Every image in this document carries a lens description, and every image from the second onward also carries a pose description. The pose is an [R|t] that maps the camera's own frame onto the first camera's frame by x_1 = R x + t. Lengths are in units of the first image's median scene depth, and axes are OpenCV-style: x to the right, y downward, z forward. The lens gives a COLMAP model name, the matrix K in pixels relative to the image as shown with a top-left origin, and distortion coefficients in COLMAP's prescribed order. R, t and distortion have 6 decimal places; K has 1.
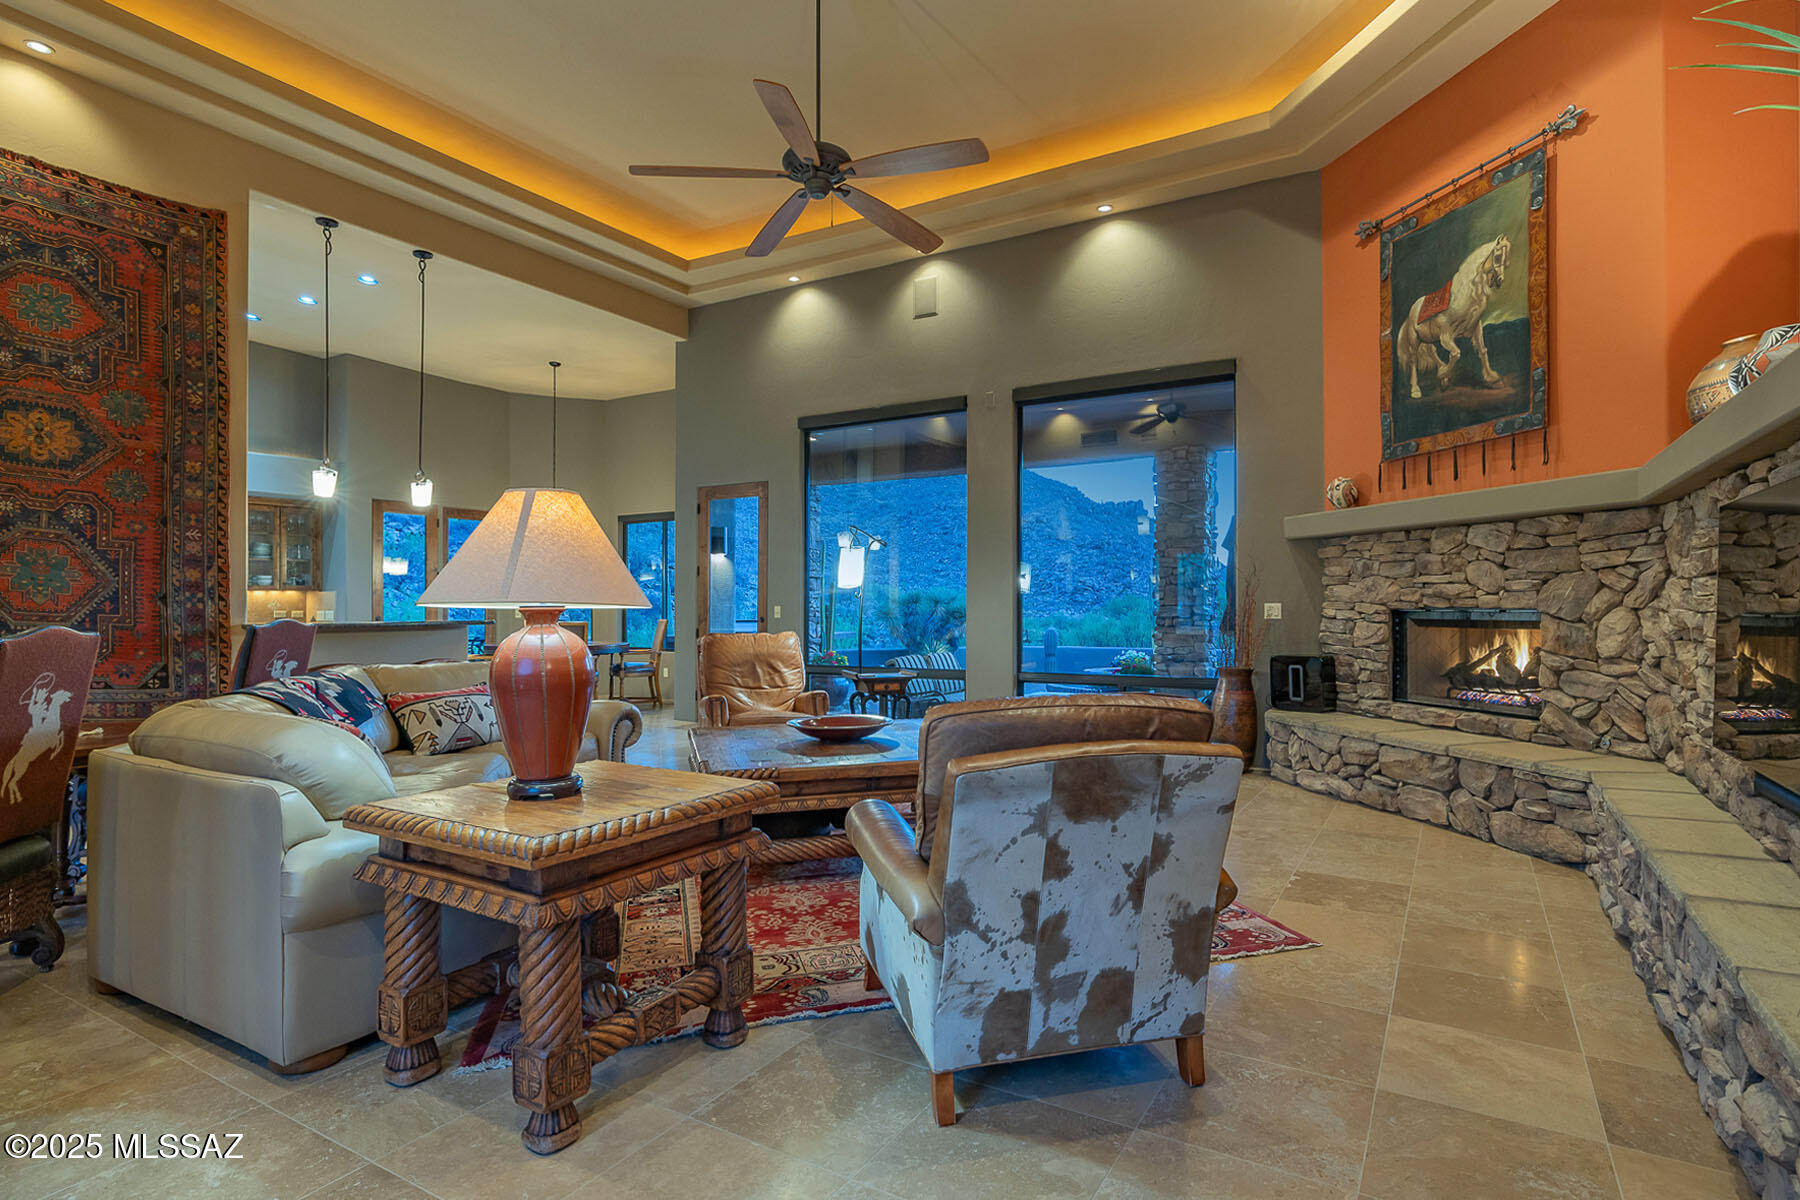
lens RADIAL K [[917.8, 0, 914.1], [0, 917.8, 604.3], [0, 0, 1]] dist [0.002905, 0.000502]
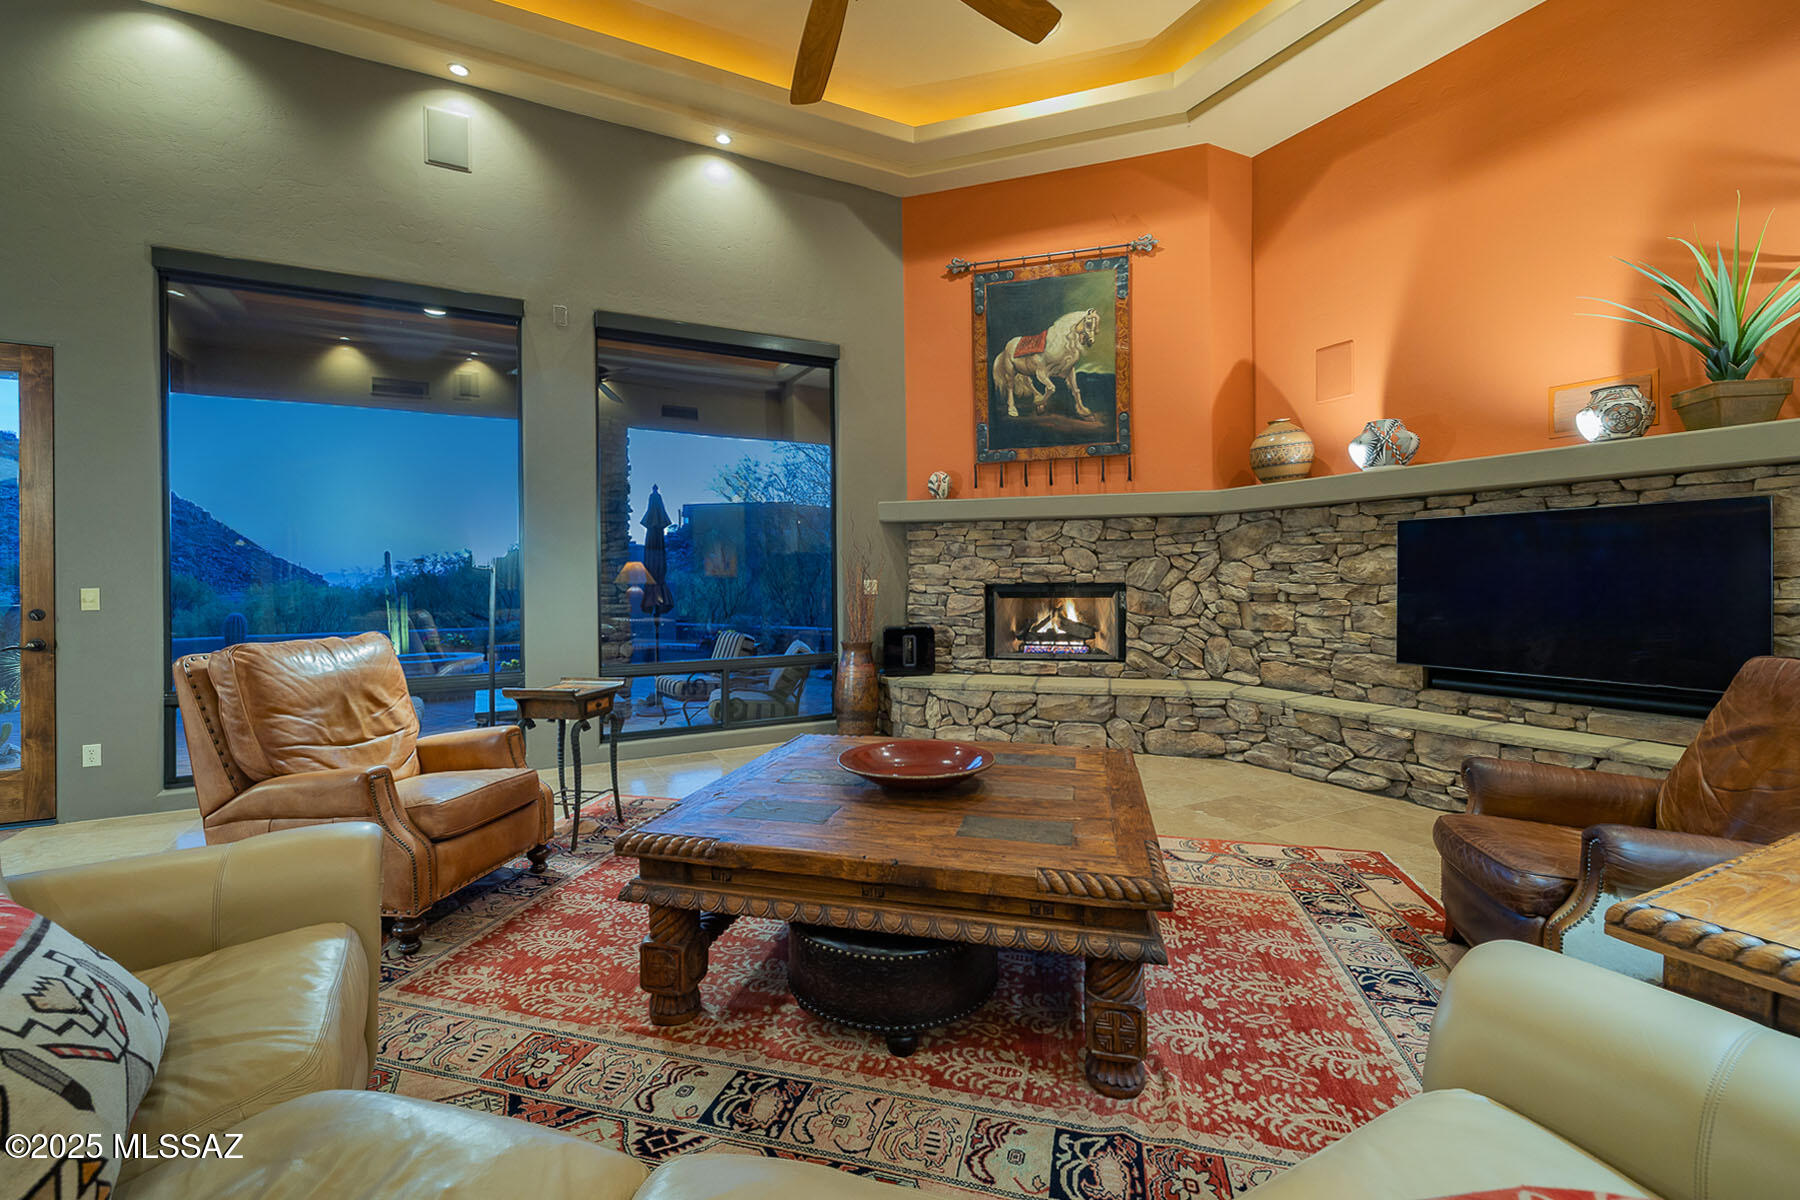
lens RADIAL K [[788.0, 0, 903.4], [0, 788.0, 589.4], [0, 0, 1]] dist [0.004839, 0.000341]
pose [[0.523360, -0.013277, 0.852008, -0.469014], [0.005022, 0.999909, 0.012497, -0.001757], [-0.852097, -0.002262, 0.523380, 0.579394]]
